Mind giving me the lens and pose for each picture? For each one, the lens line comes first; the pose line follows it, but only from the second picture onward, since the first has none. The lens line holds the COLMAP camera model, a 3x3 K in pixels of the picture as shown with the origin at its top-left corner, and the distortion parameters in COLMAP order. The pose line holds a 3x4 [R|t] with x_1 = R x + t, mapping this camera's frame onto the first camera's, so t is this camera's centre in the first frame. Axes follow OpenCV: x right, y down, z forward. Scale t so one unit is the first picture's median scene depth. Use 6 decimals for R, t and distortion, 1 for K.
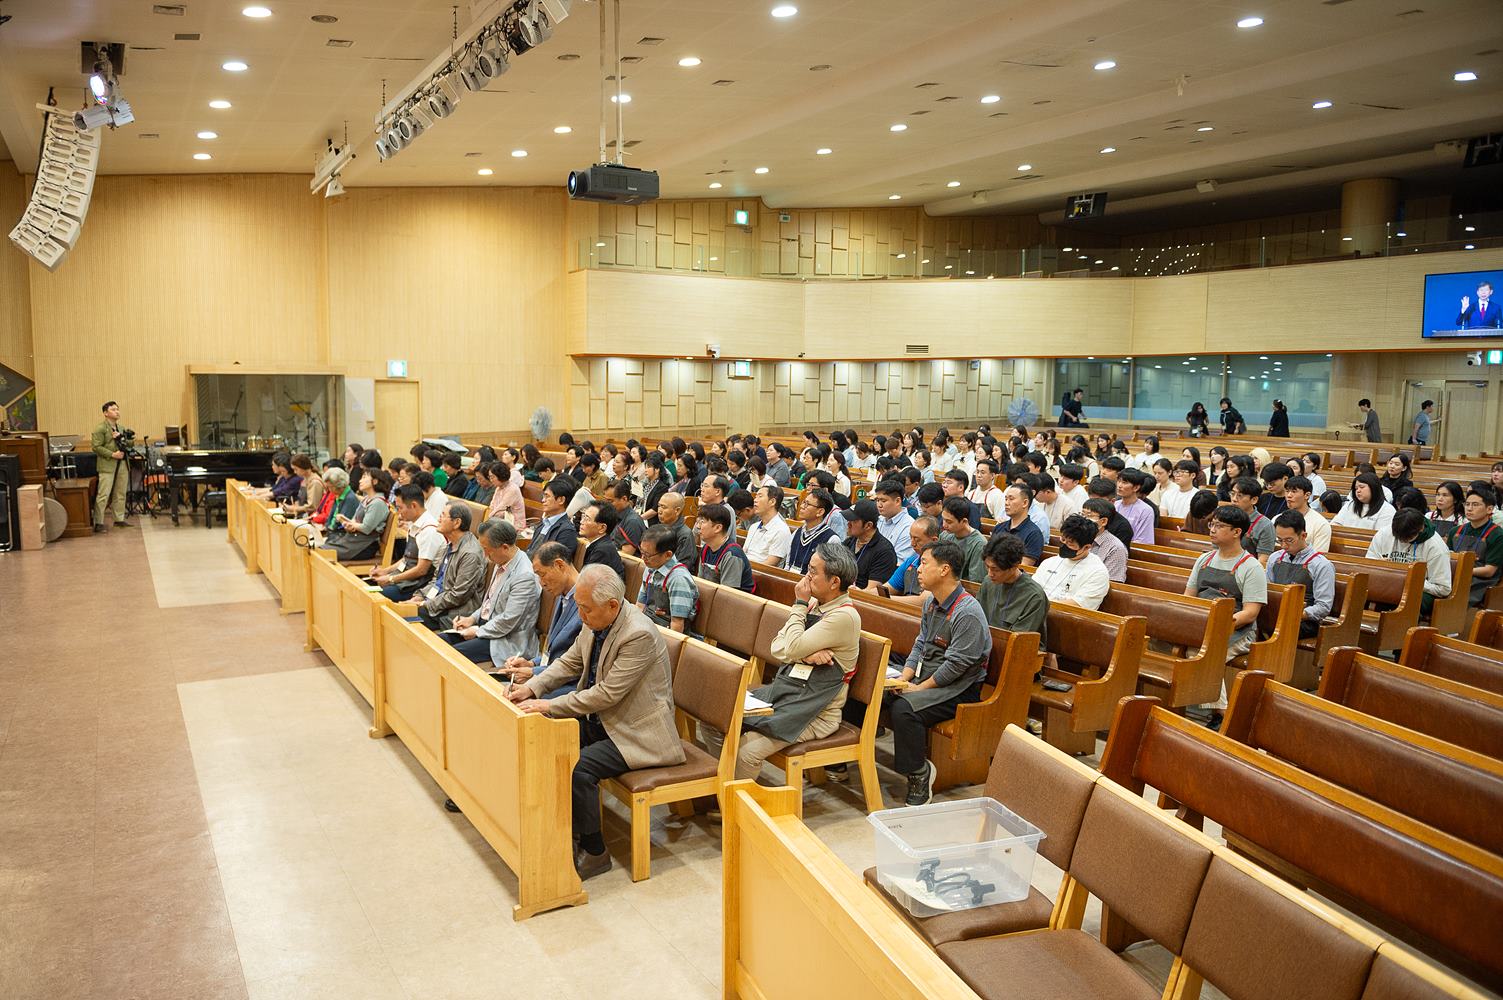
lens RADIAL K [[1048.3, 0, 748.2], [0, 1048.3, 502.1], [0, 0, 1]] dist [-0.037220, -0.002651]
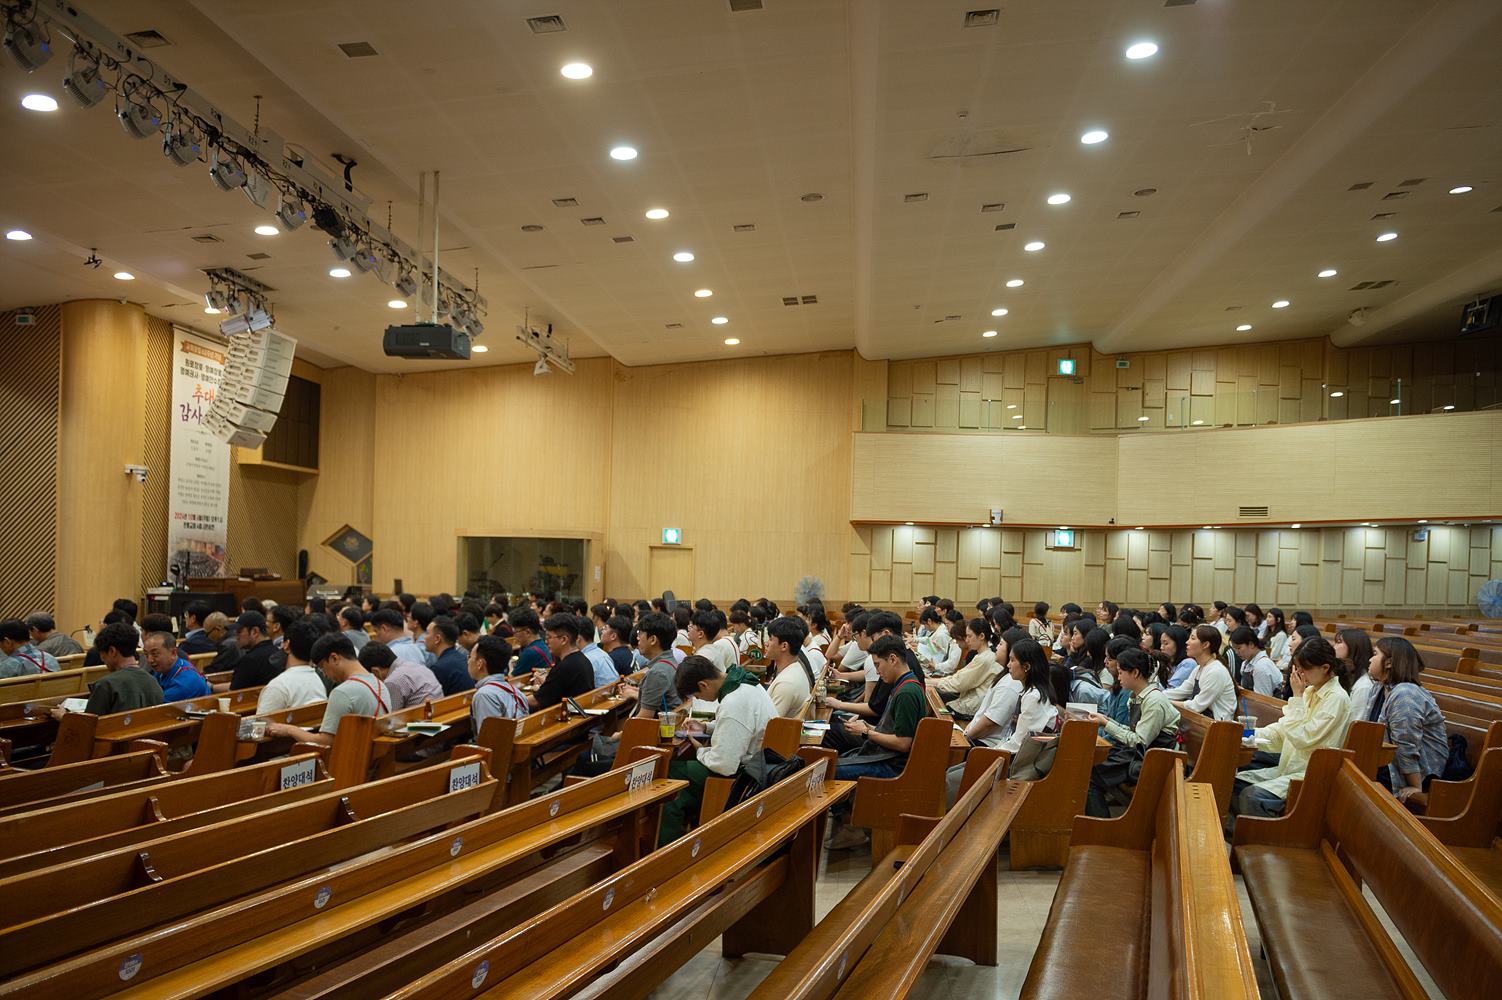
lens RADIAL K [[1121.1, 0, 748.6], [0, 1121.1, 498.0], [0, 0, 1]] dist [-0.058278, 0.001650]
pose [[0.849288, -0.019026, -0.527587, 0.273476], [-0.072511, 0.985676, -0.152269, -0.002385], [0.522927, 0.167576, 0.835743, 0.103167]]
